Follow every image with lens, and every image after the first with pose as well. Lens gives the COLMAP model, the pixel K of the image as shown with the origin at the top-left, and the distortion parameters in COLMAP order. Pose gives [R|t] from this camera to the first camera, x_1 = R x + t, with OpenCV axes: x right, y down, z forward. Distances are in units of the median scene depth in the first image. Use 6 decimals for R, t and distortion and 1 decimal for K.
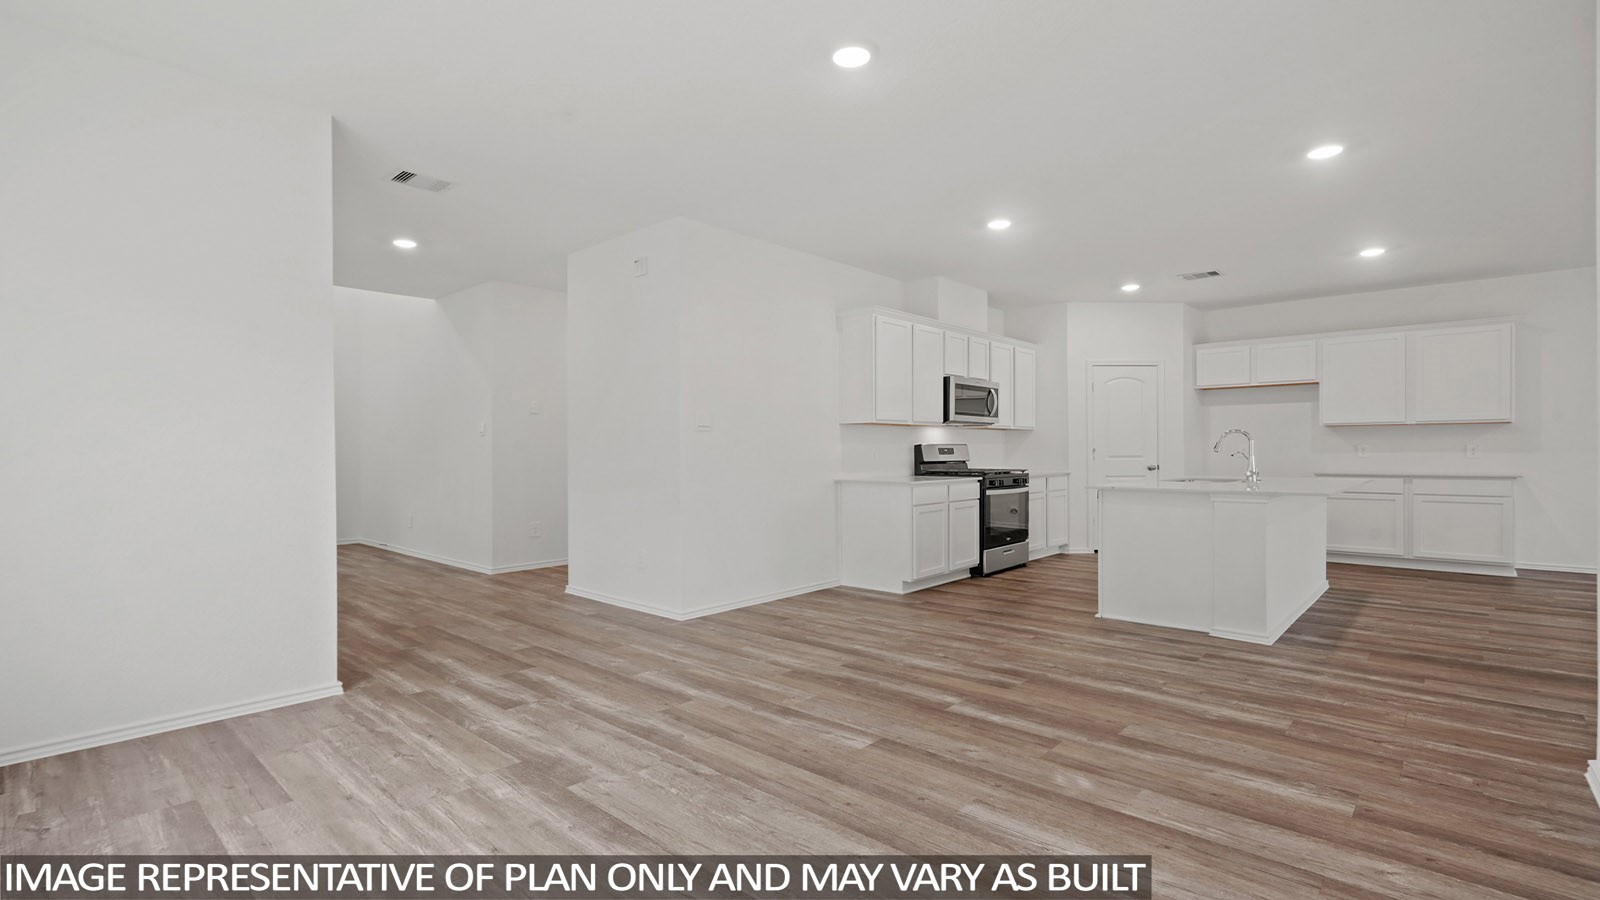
lens RADIAL K [[750.7, 0, 796.5], [0, 750.7, 450.3], [0, 0, 1]] dist [-0.004798, 0.000468]
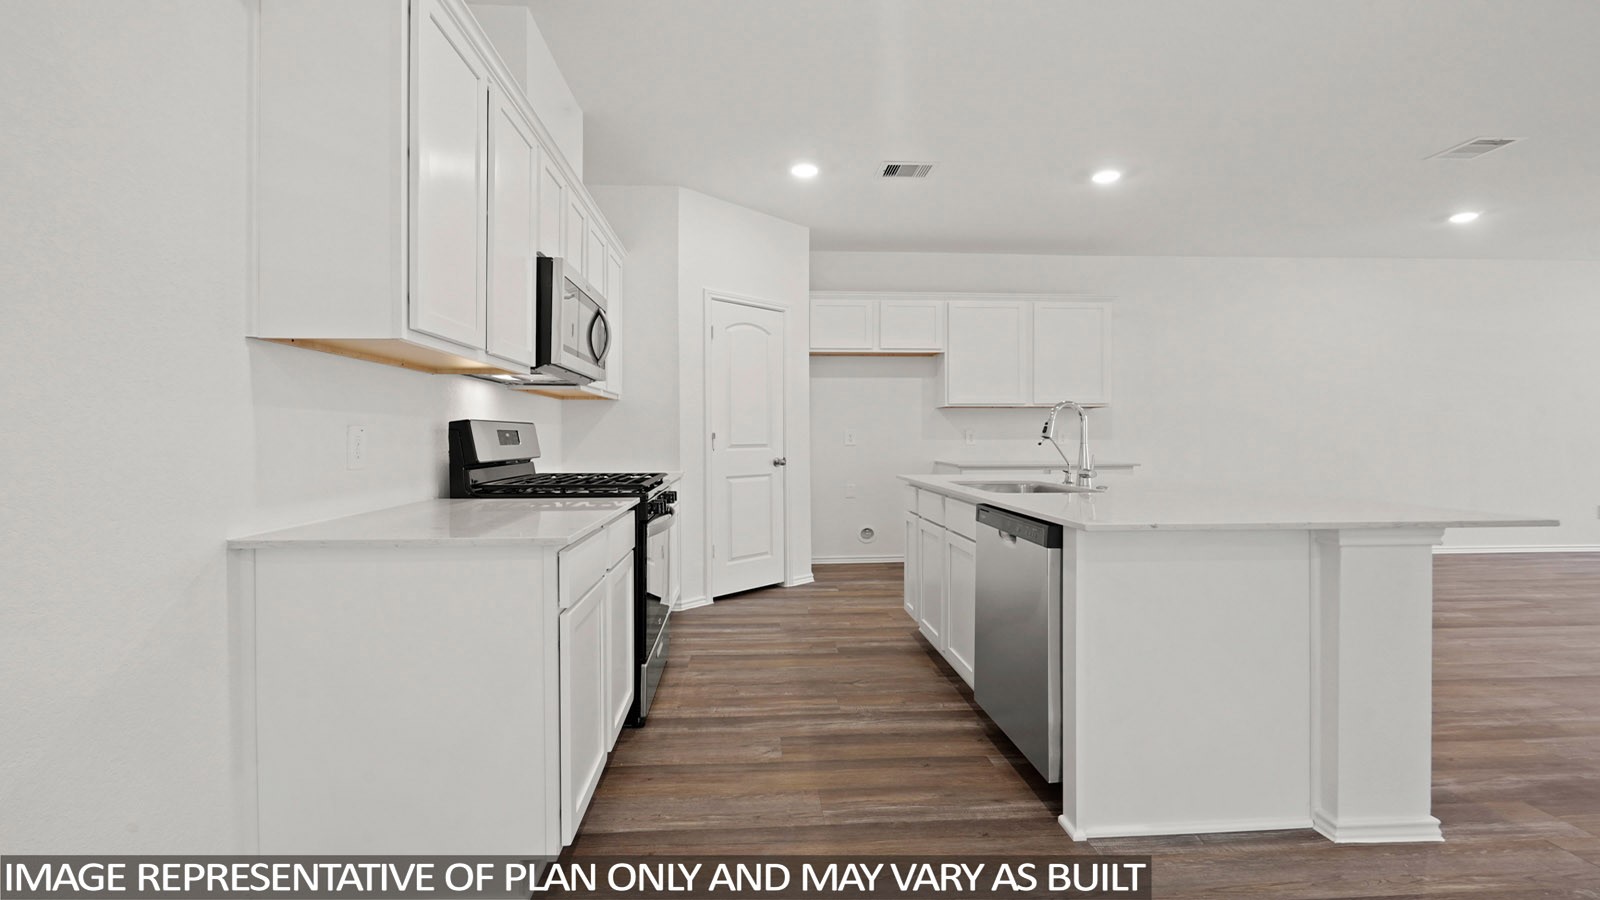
lens RADIAL K [[750.7, 0, 800.2], [0, 750.7, 433.7], [0, 0, 1]] dist [-0.004798, 0.000468]
pose [[0.683026, 0.004834, 0.730378, -0.008698], [-0.001100, 0.999984, -0.005590, 0.003388], [-0.730393, 0.003015, 0.683020, 1.263423]]
